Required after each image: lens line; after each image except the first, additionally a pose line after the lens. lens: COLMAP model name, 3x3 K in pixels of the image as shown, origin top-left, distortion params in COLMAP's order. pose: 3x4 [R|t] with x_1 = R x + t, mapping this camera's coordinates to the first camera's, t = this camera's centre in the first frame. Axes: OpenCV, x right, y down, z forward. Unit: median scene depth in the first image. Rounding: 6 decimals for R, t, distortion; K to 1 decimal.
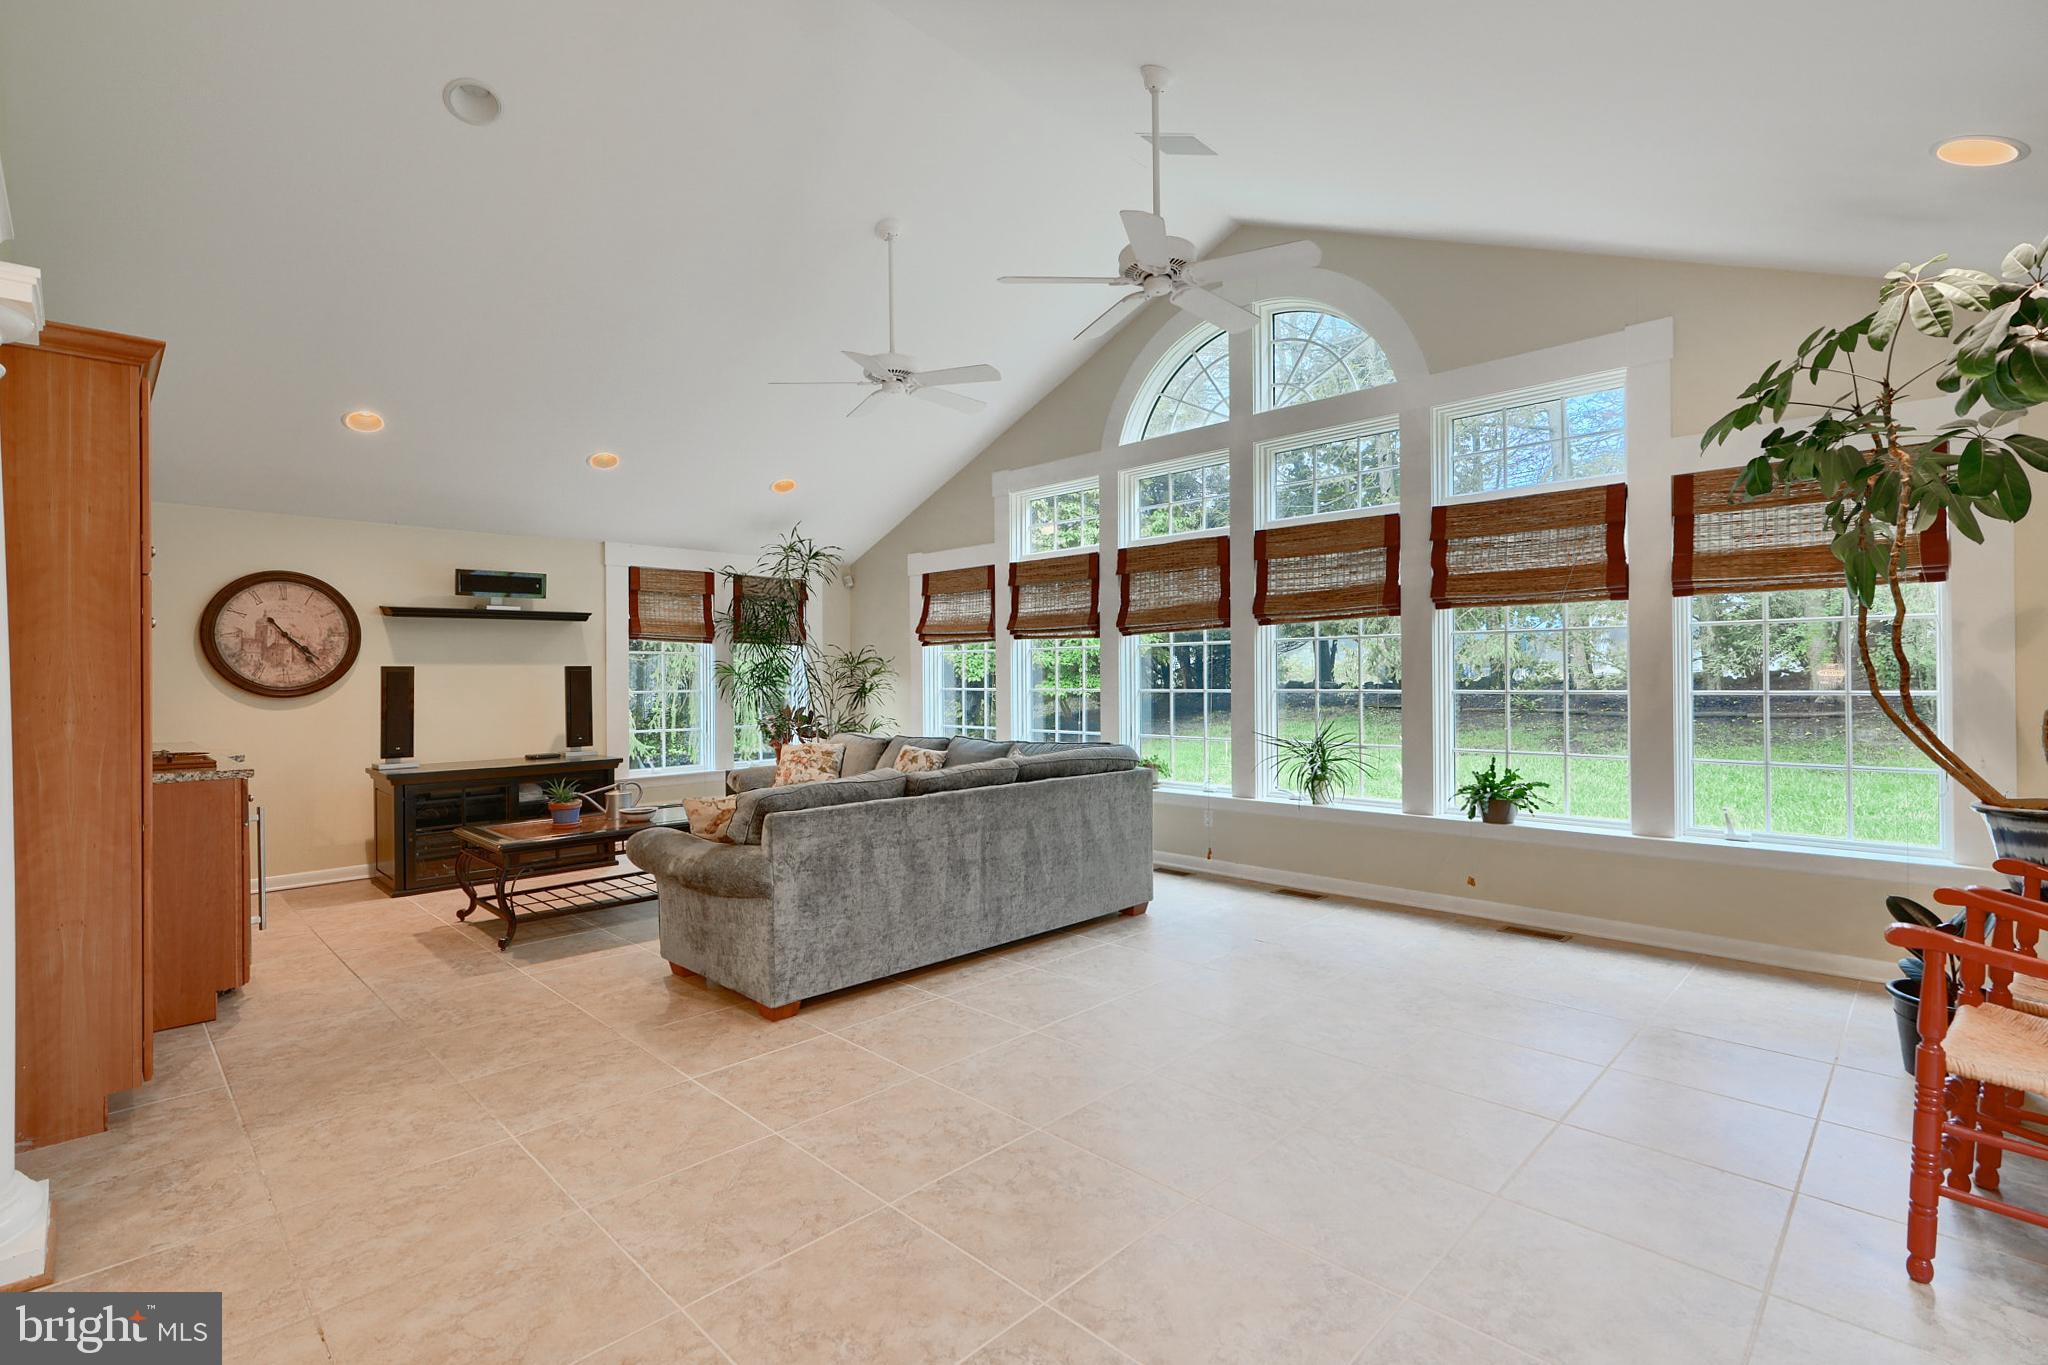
lens RADIAL K [[931.4, 0, 1032.6], [0, 931.4, 680.2], [0, 0, 1]] dist [-0.002101, 0.000095]
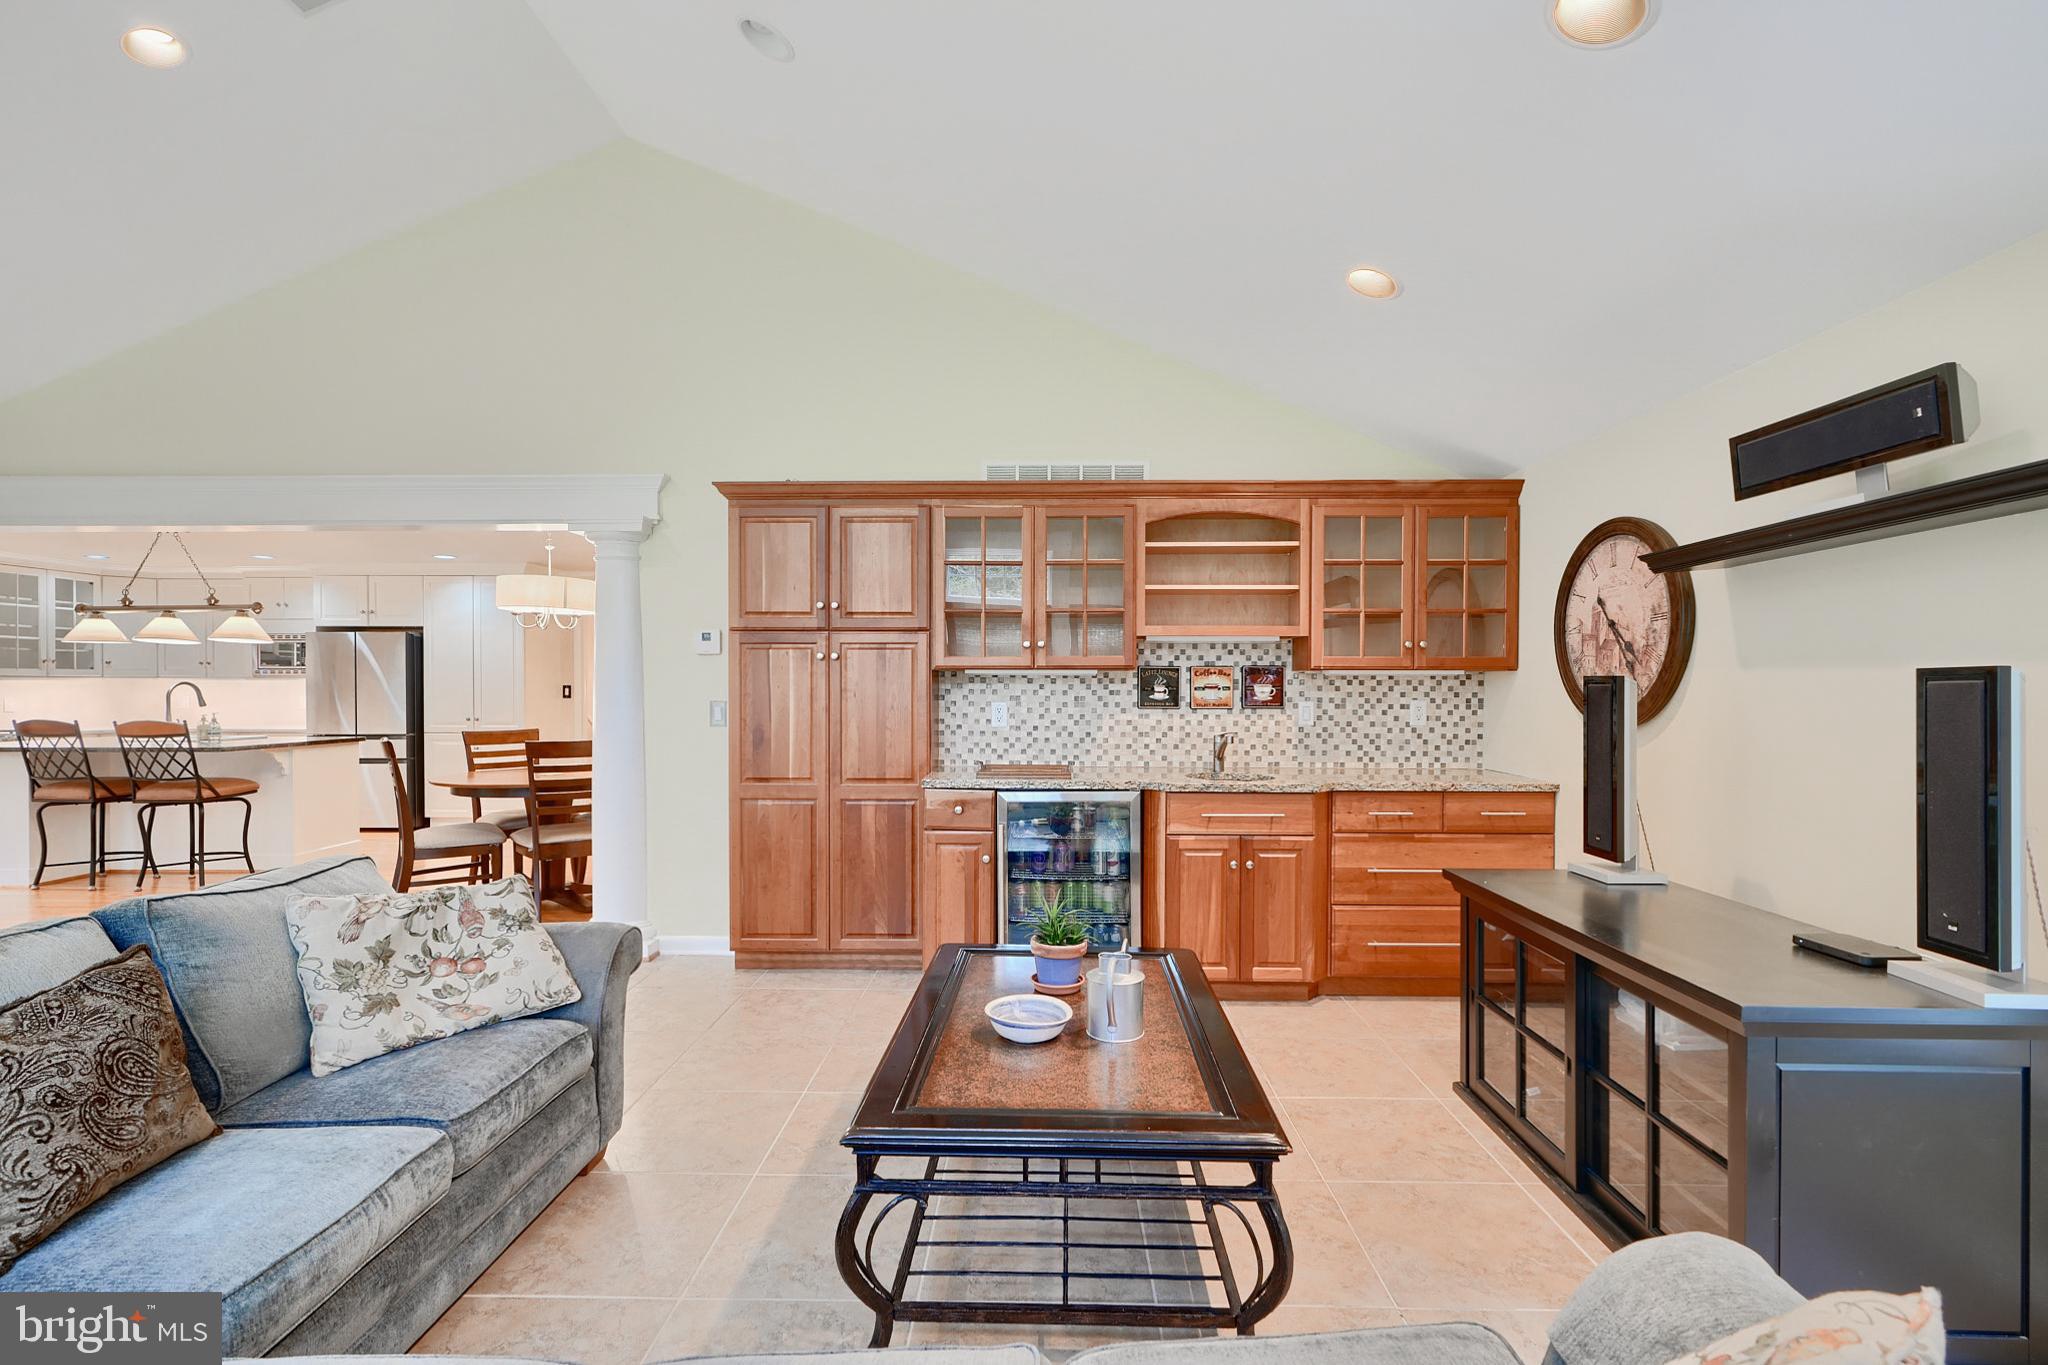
lens RADIAL K [[938.2, 0, 1030.1], [0, 938.2, 695.6], [0, 0, 1]] dist [0.002166, -0.000003]
pose [[-0.732018, 0.013356, -0.681155, -0.106891], [0.003034, 0.999862, 0.016344, -0.013106], [0.681279, 0.009897, -0.731957, 1.119886]]
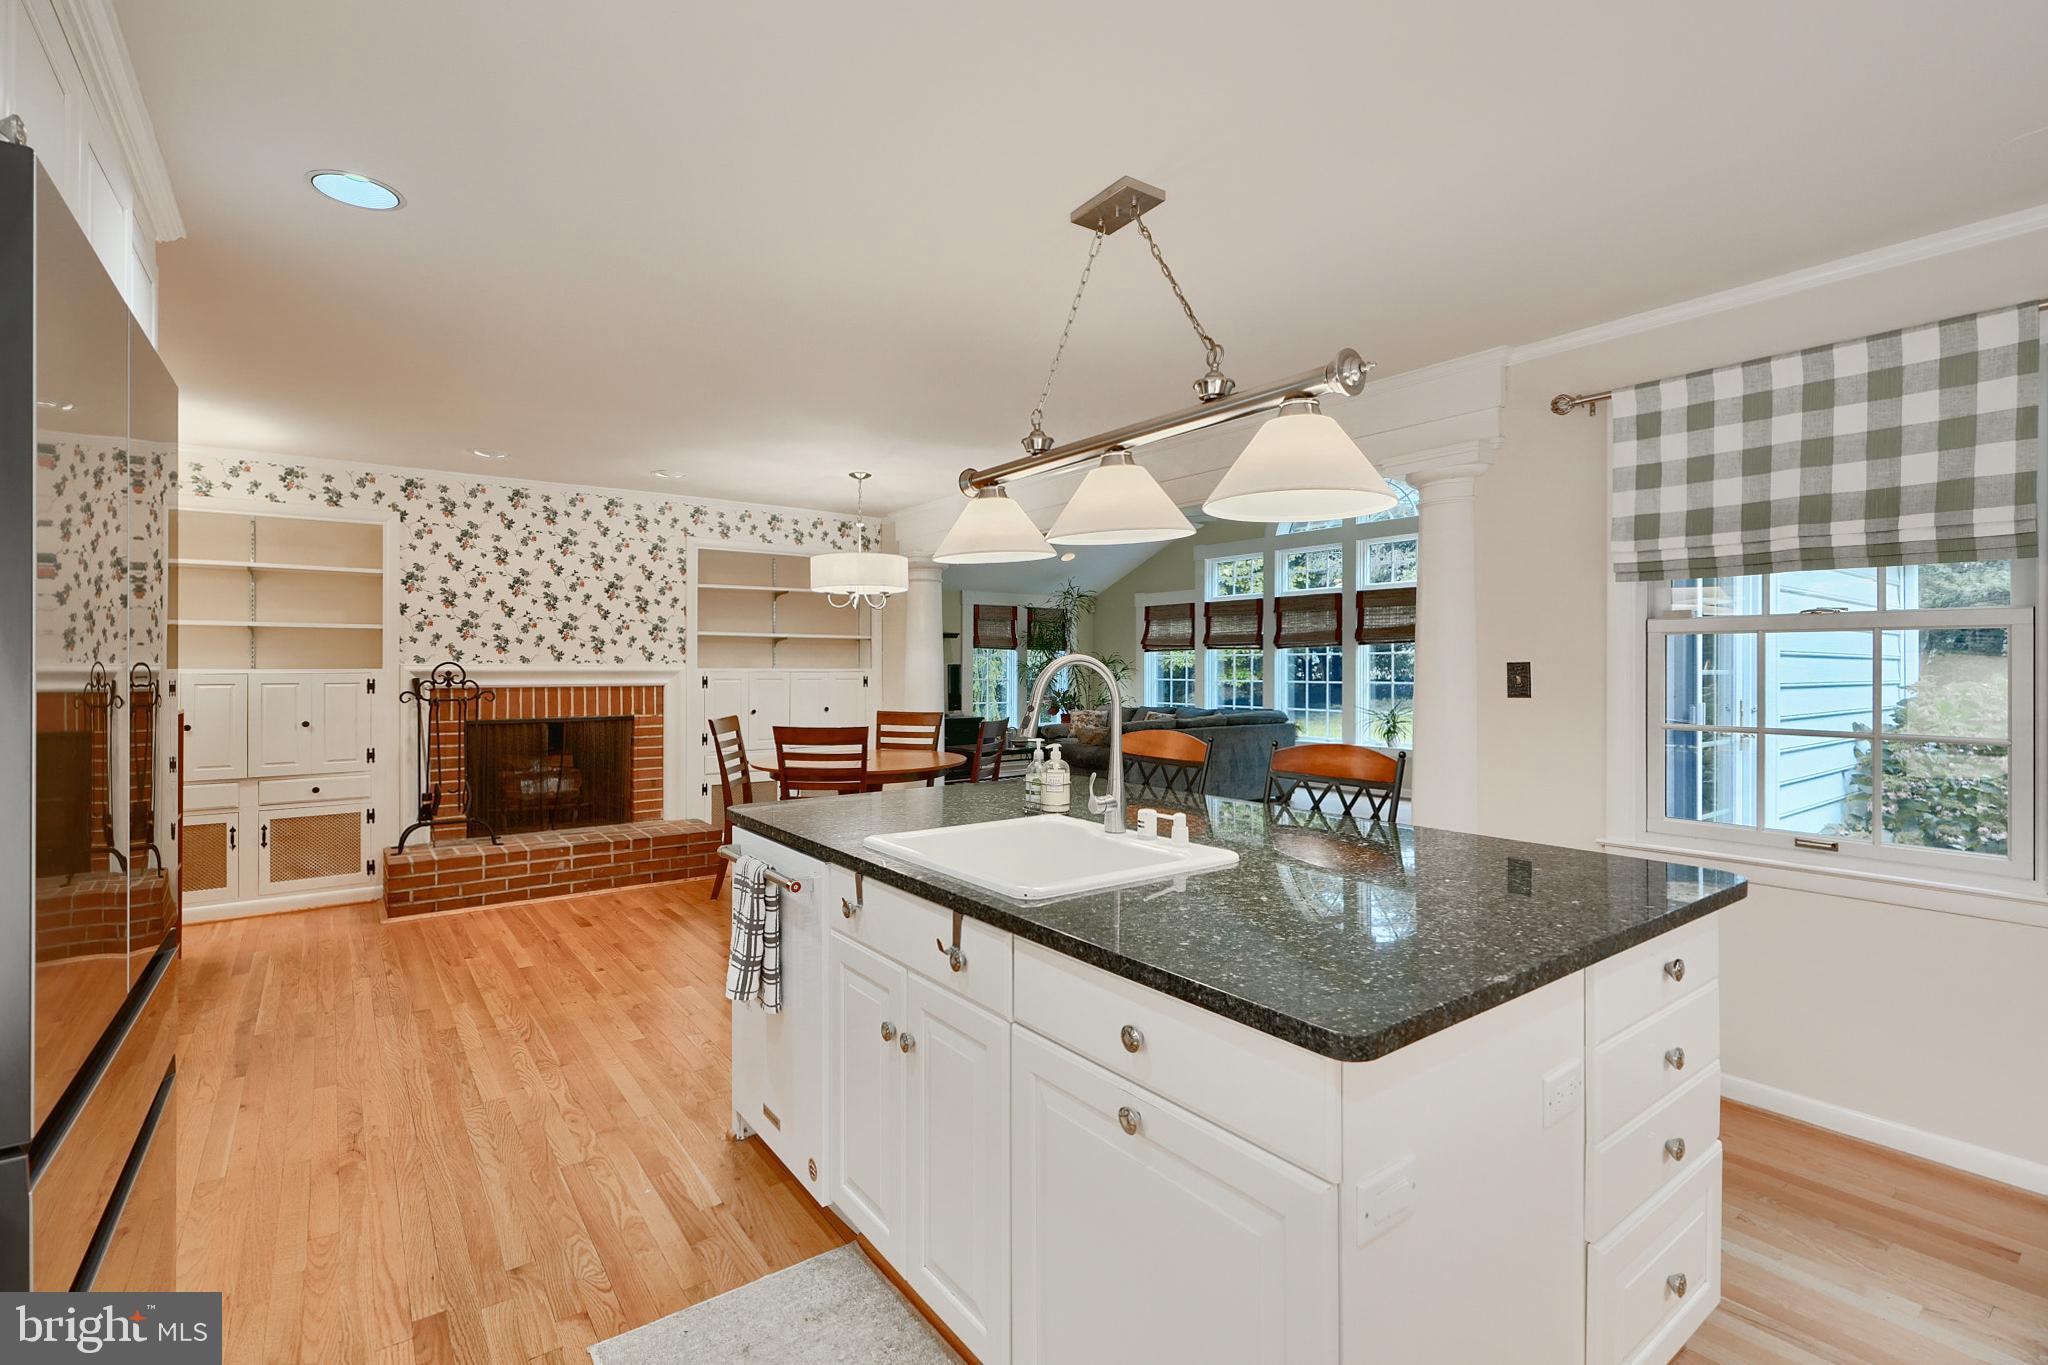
lens RADIAL K [[931.4, 0, 1032.6], [0, 931.4, 680.2], [0, 0, 1]] dist [-0.002101, 0.000095]
pose [[0.989576, 0.009825, -0.143677, -0.101452], [-0.008208, 0.999896, 0.011845, -0.008142], [0.143779, -0.010542, 0.989554, -0.753680]]
